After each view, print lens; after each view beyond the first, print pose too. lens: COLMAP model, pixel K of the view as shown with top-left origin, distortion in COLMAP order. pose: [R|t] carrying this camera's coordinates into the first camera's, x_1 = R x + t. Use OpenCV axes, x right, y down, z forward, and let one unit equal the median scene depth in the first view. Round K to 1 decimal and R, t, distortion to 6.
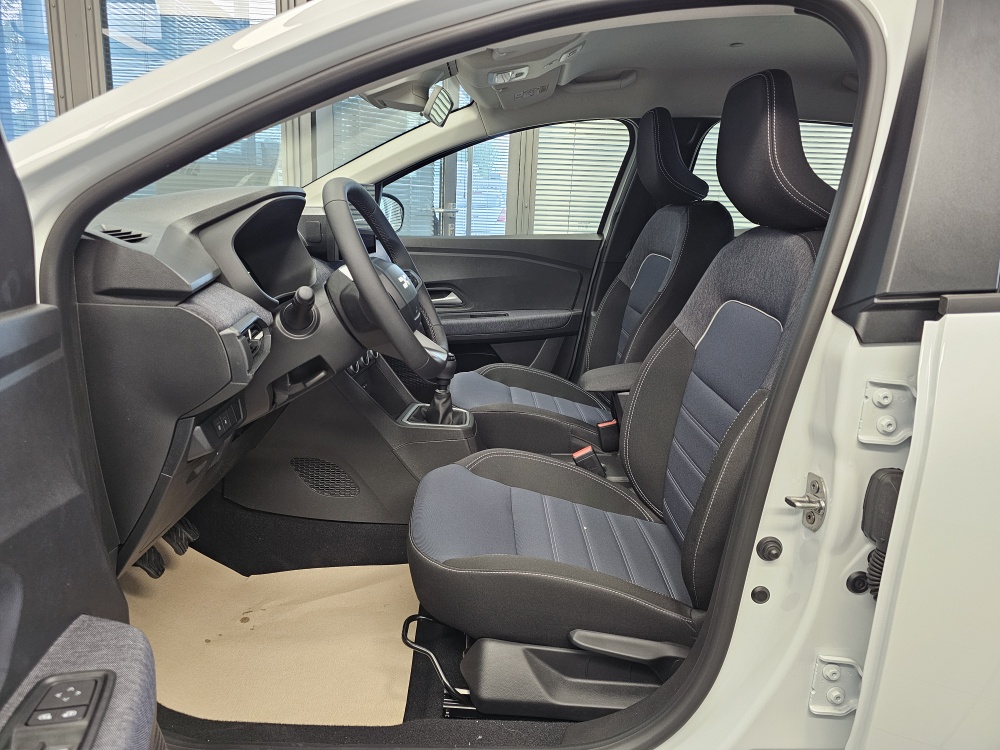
lens RADIAL K [[684.3, 0, 512.0], [0, 684.3, 368.5], [0, 0, 1]] dist [0.061051, -0.068218]
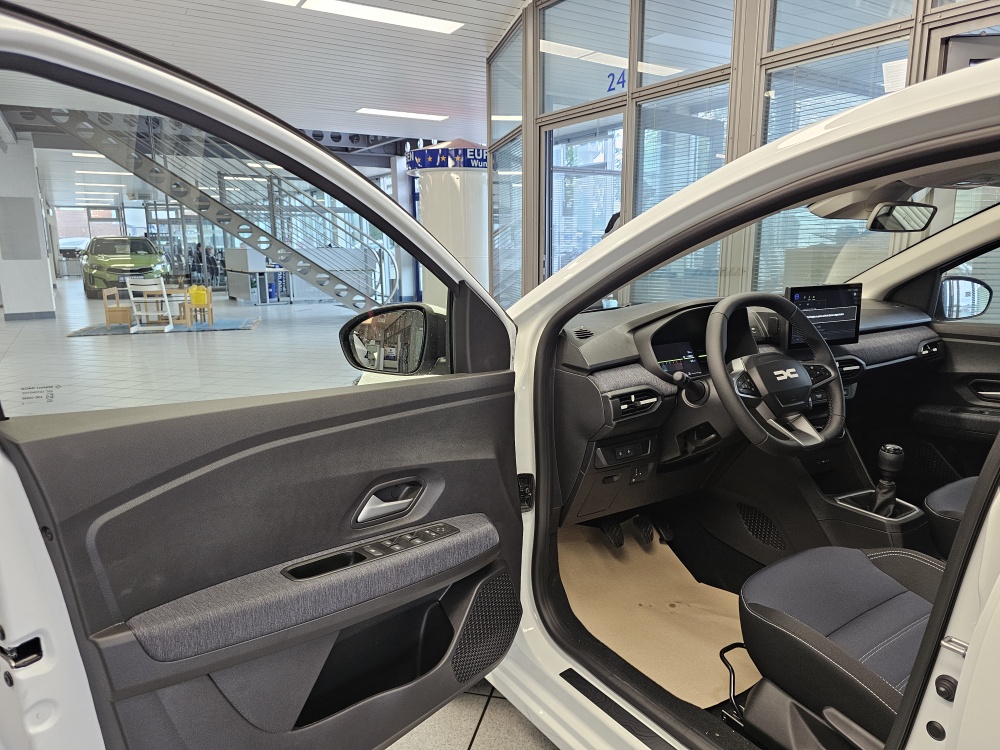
lens RADIAL K [[684.3, 0, 512.0], [0, 684.3, 368.5], [0, 0, 1]] dist [0.061051, -0.068218]
pose [[0.556400, 0.114817, -0.822944, 0.665042], [-0.178353, 0.983825, 0.016677, -0.082673], [0.811548, 0.137495, 0.567878, -0.122668]]
